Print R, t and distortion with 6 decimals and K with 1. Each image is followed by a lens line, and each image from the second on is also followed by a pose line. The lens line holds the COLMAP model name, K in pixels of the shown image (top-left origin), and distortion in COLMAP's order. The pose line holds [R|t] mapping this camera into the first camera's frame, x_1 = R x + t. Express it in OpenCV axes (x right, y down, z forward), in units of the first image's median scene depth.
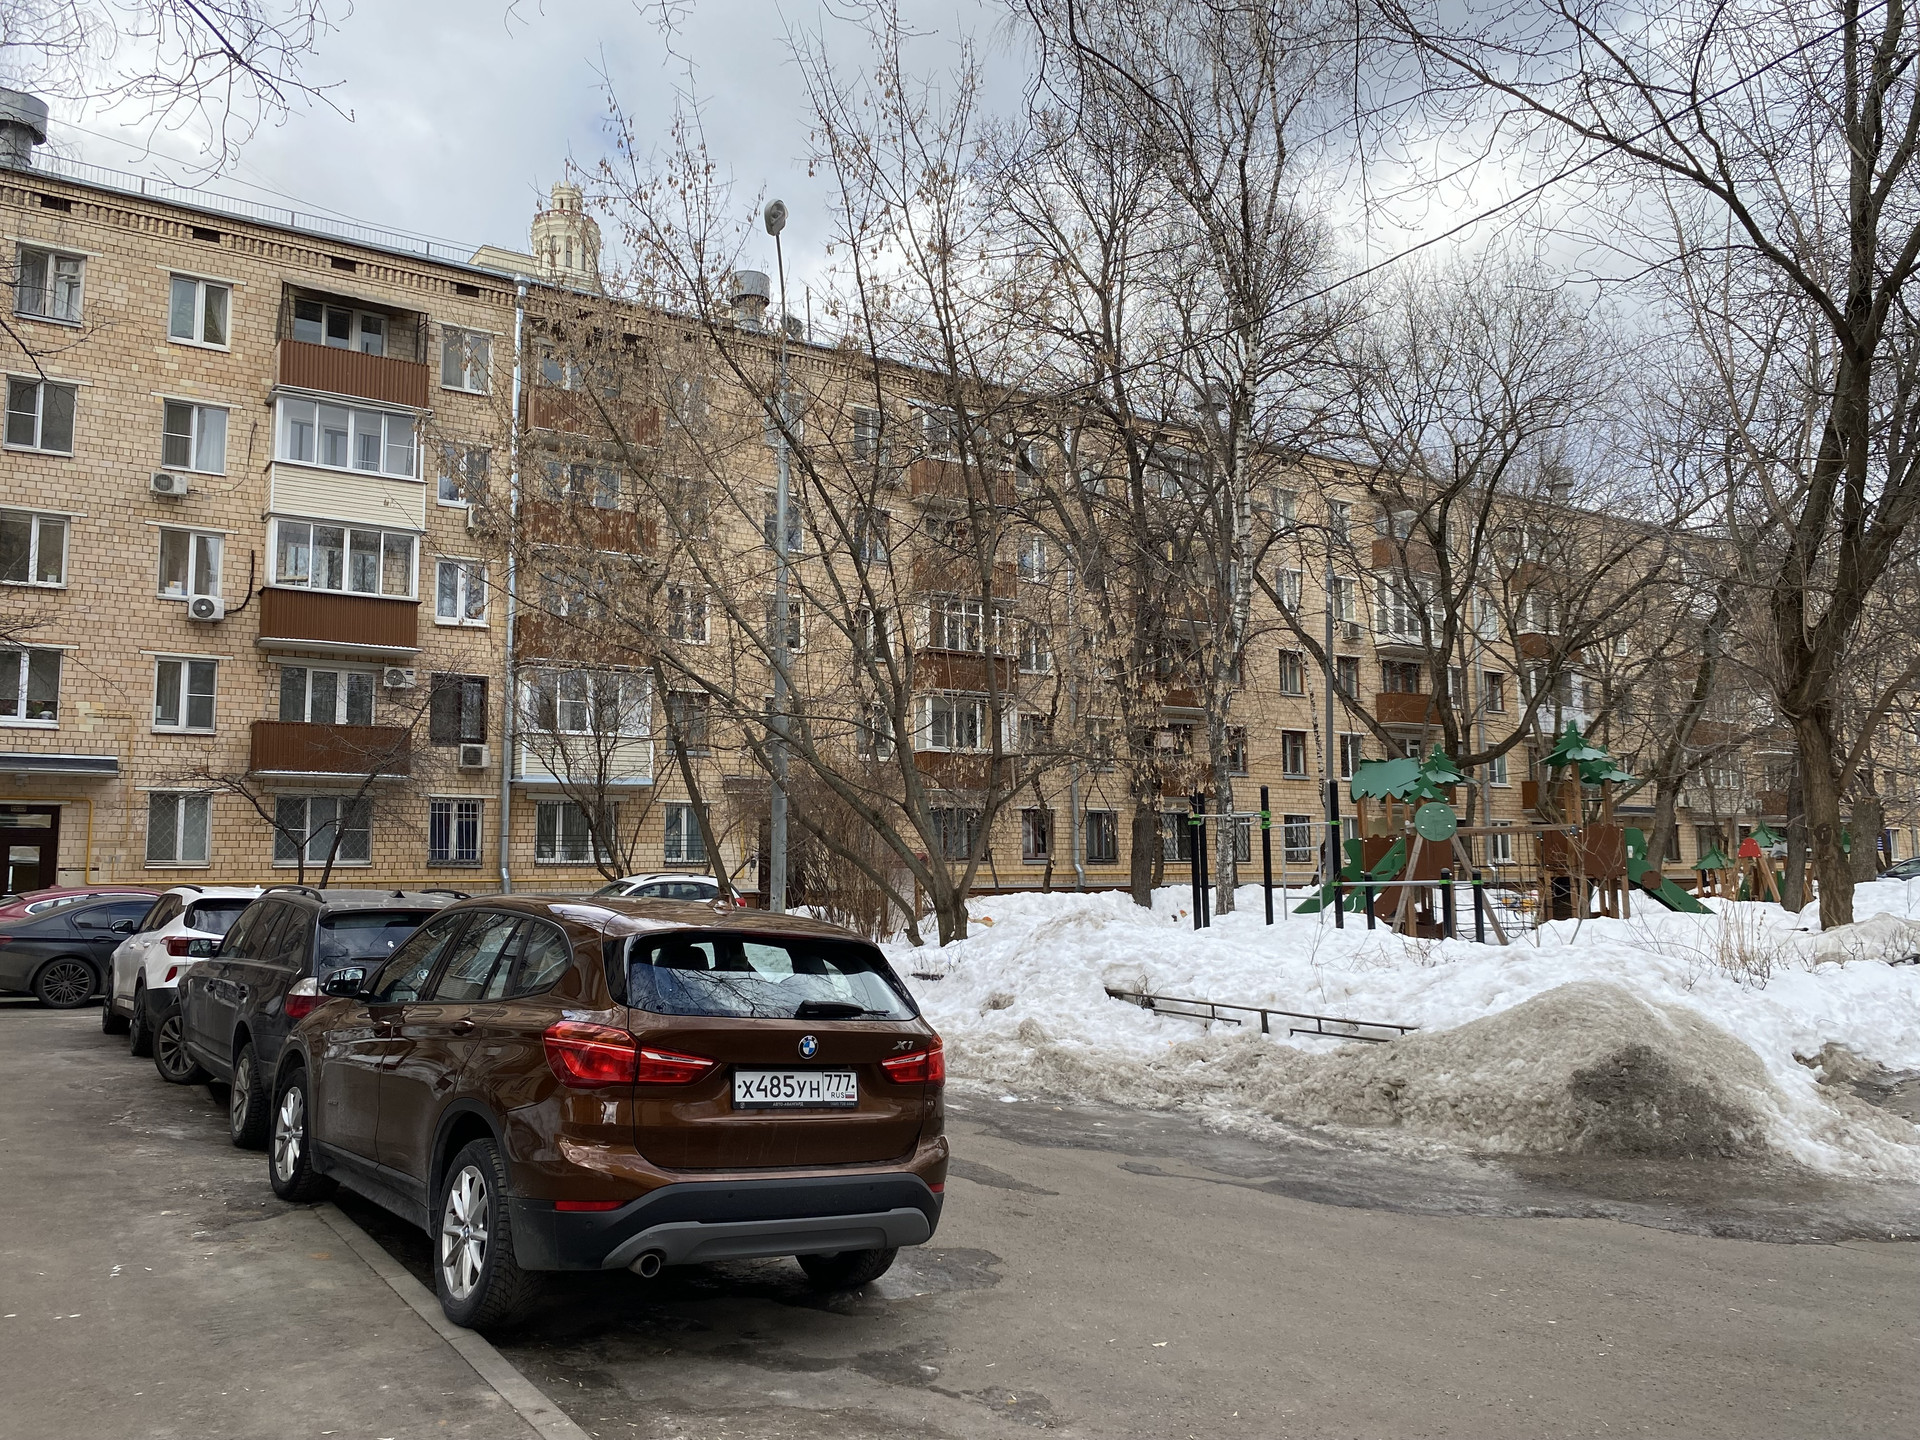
lens RADIAL K [[1474.6, 0, 960.0], [0, 1474.6, 720.0], [0, 0, 1]] dist [0.026056, -0.010679]
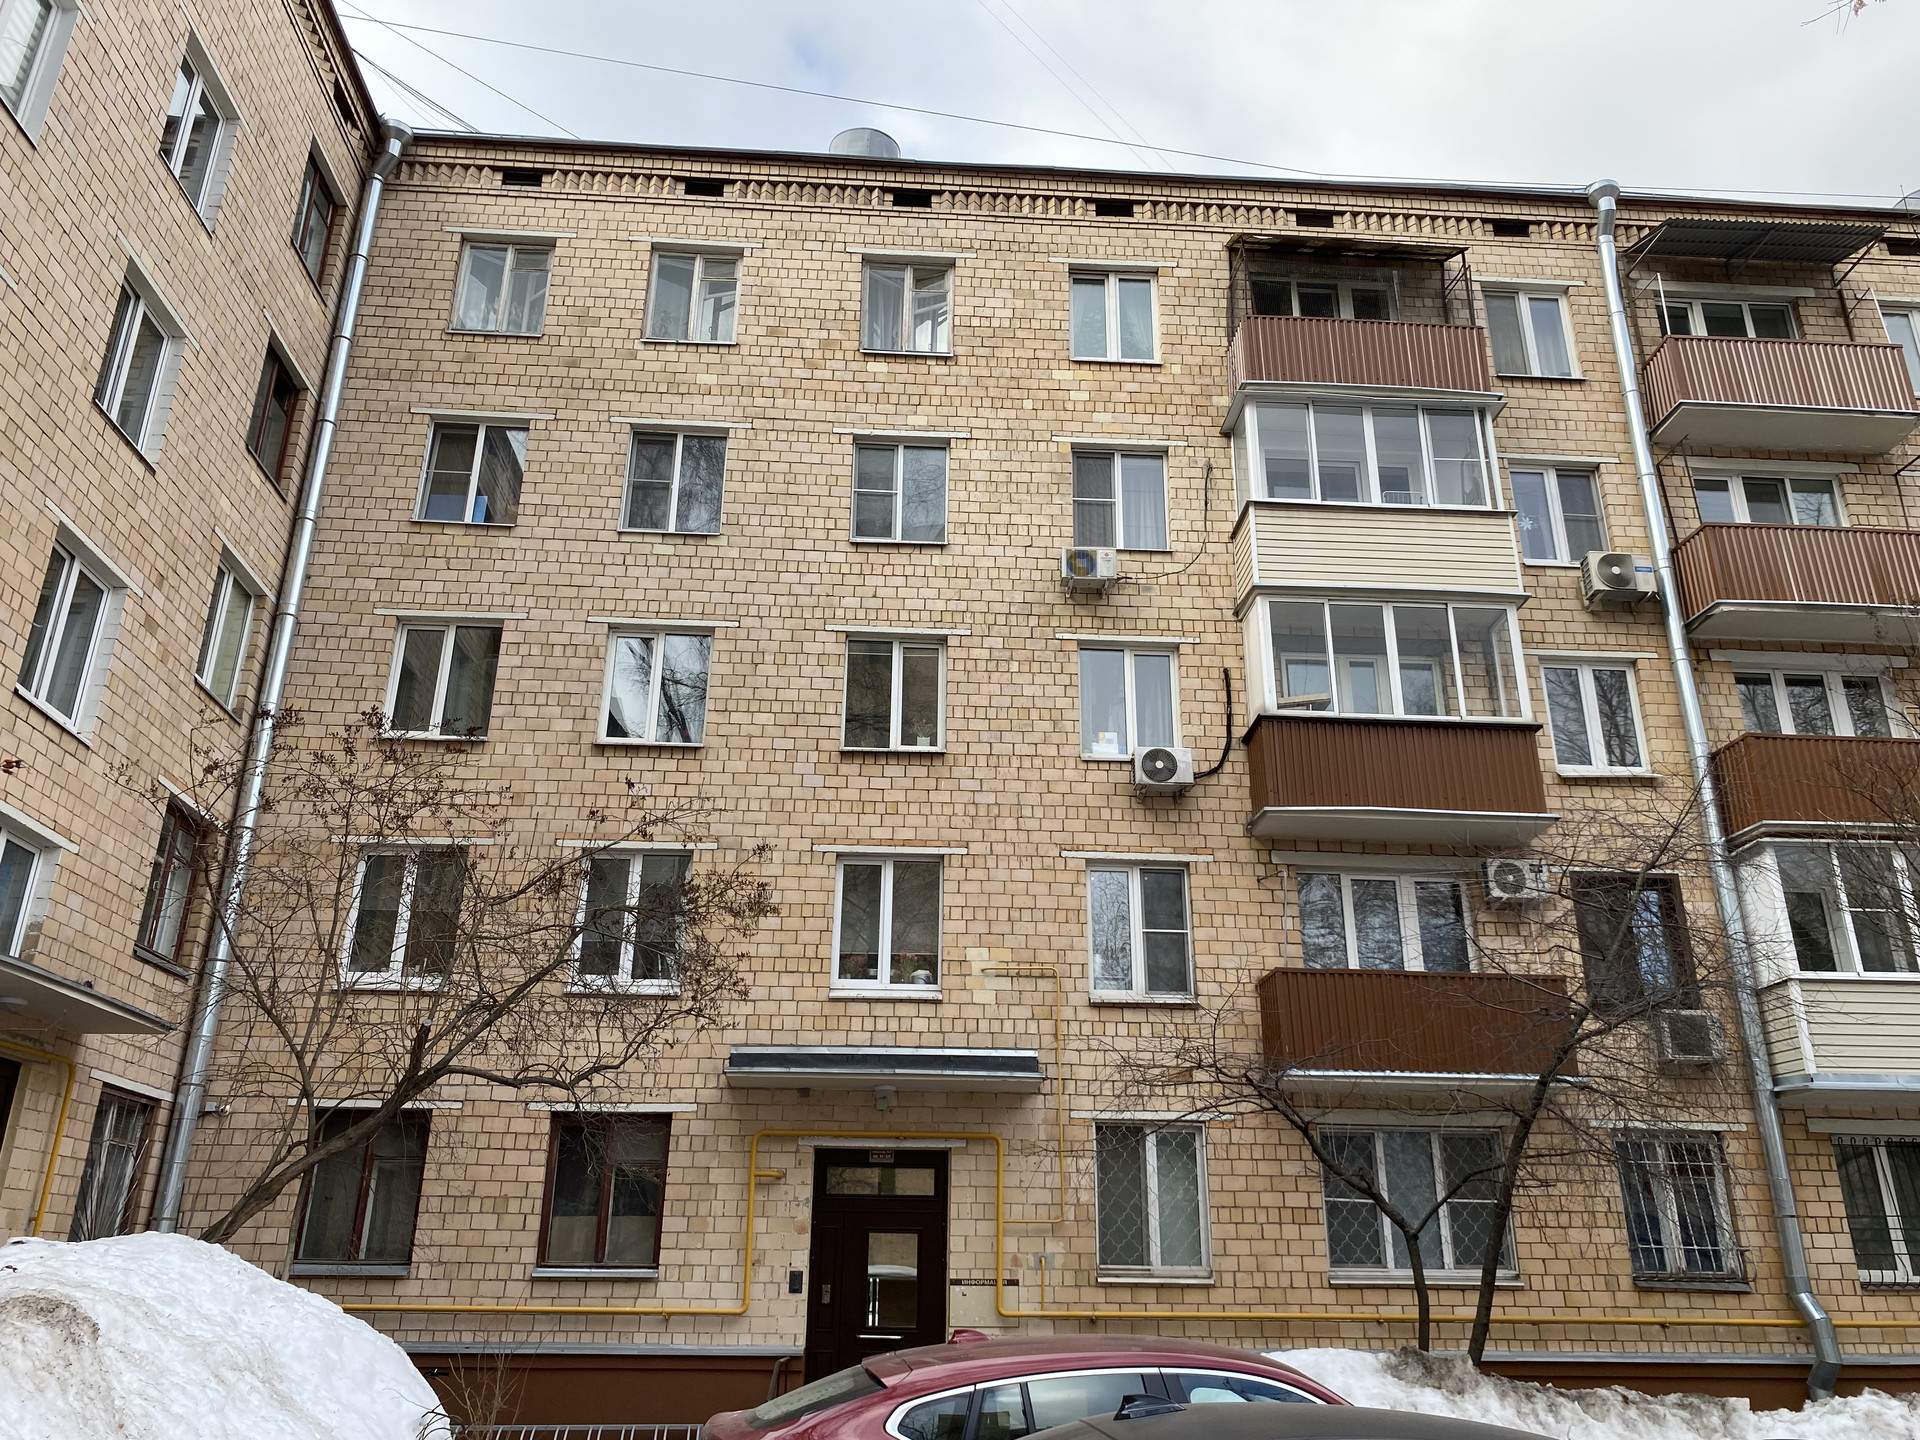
lens RADIAL K [[1402.1, 0, 960.0], [0, 1402.1, 720.0], [0, 0, 1]] dist [0.059236, -0.077672]
pose [[0.858485, -0.172252, -0.483045, -0.319104], [0.037863, 0.960623, -0.275264, 0.046491], [0.511439, 0.218021, 0.831202, 0.528407]]
